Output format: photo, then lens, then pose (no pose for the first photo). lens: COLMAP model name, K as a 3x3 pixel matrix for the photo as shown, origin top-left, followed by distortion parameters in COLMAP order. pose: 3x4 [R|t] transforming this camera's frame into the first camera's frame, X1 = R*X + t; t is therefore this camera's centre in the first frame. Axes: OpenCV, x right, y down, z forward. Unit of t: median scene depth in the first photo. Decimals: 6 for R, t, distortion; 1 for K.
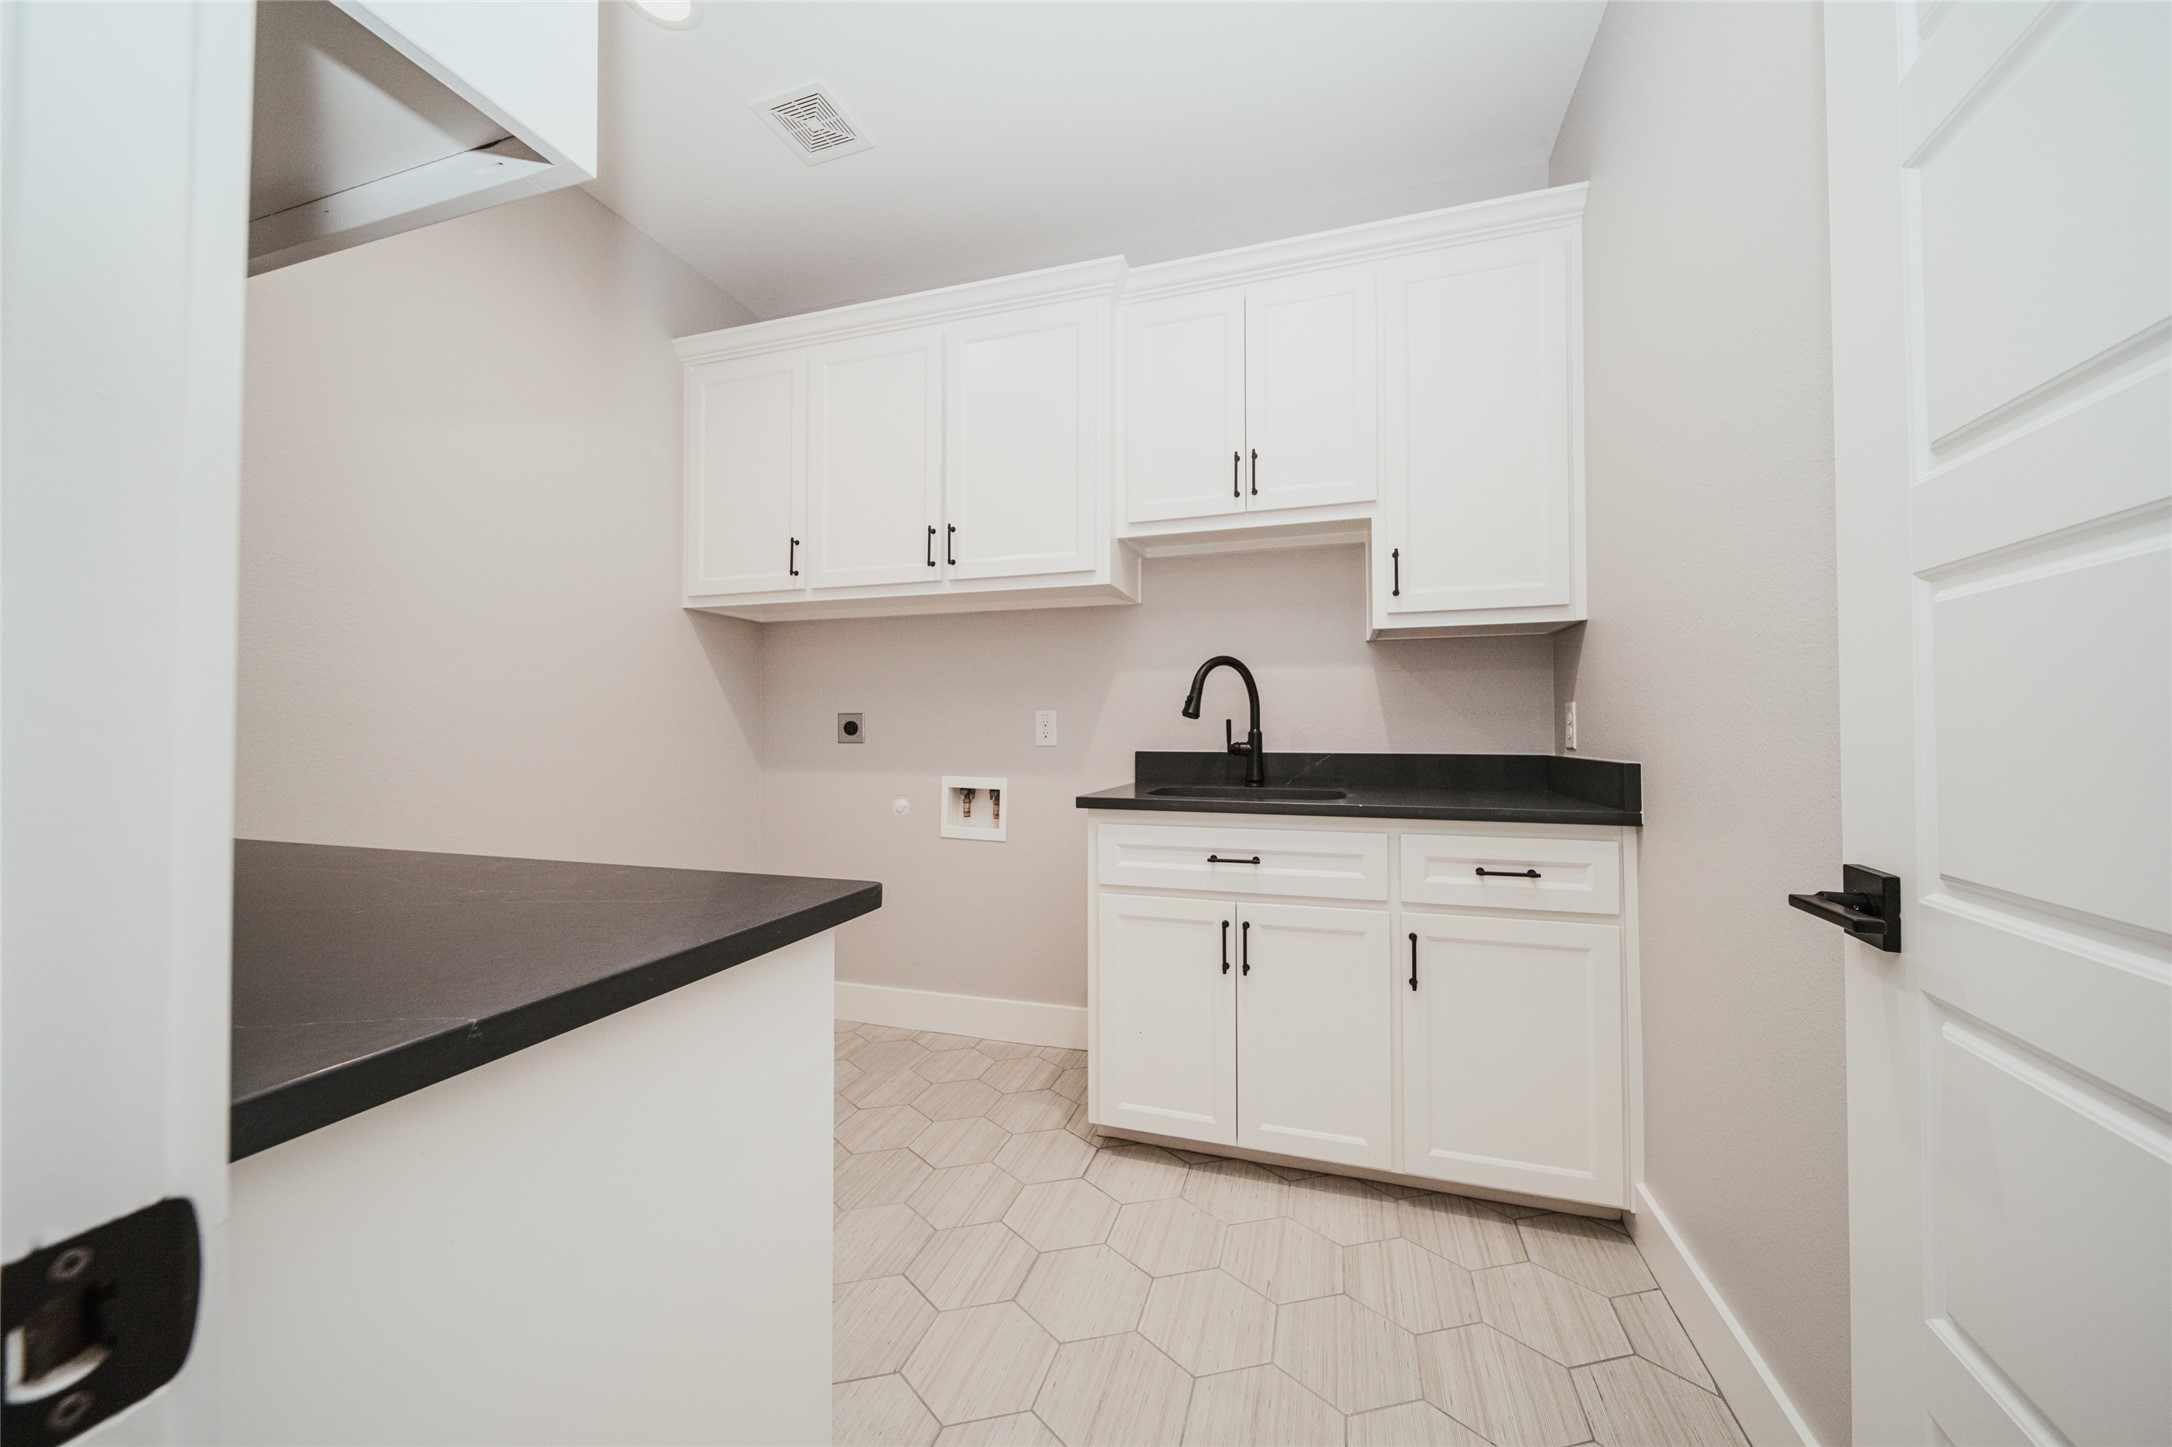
lens RADIAL K [[767.6, 0, 1090.0], [0, 767.6, 712.1], [0, 0, 1]] dist [-0.000123, -0.000013]
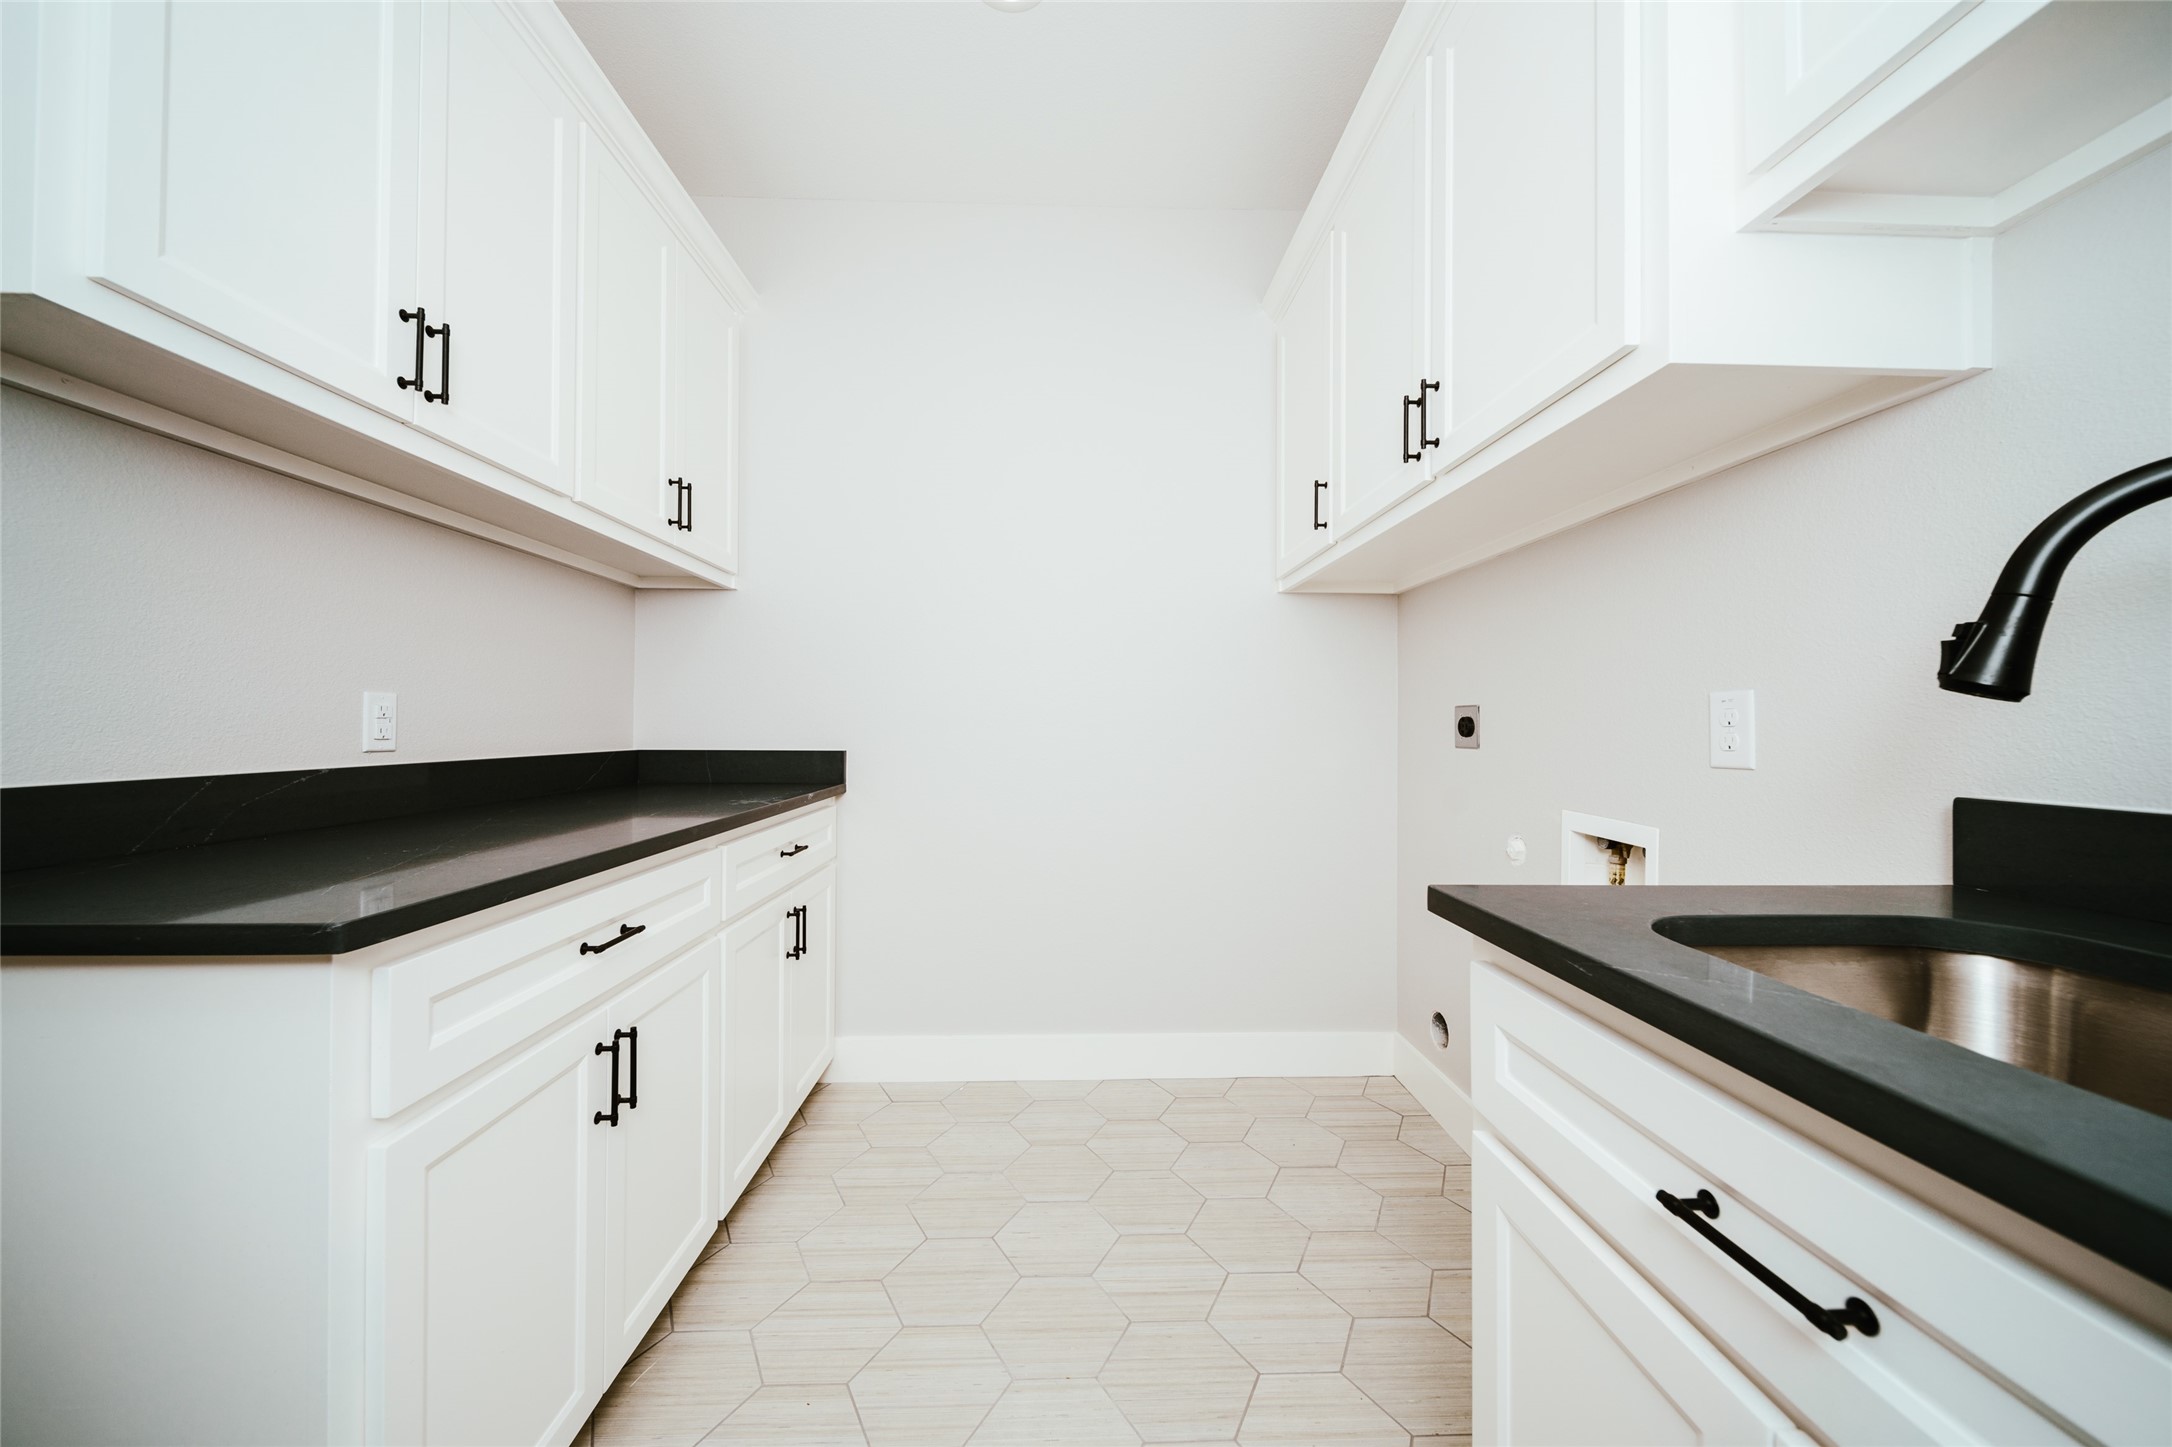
lens RADIAL K [[767.6, 0, 1090.0], [0, 767.6, 712.1], [0, 0, 1]] dist [-0.000123, -0.000013]
pose [[0.337045, -0.011616, -0.941417, 0.245335], [0.013107, 0.999885, -0.007645, 0.009333], [0.941397, -0.009763, 0.337158, 0.483922]]
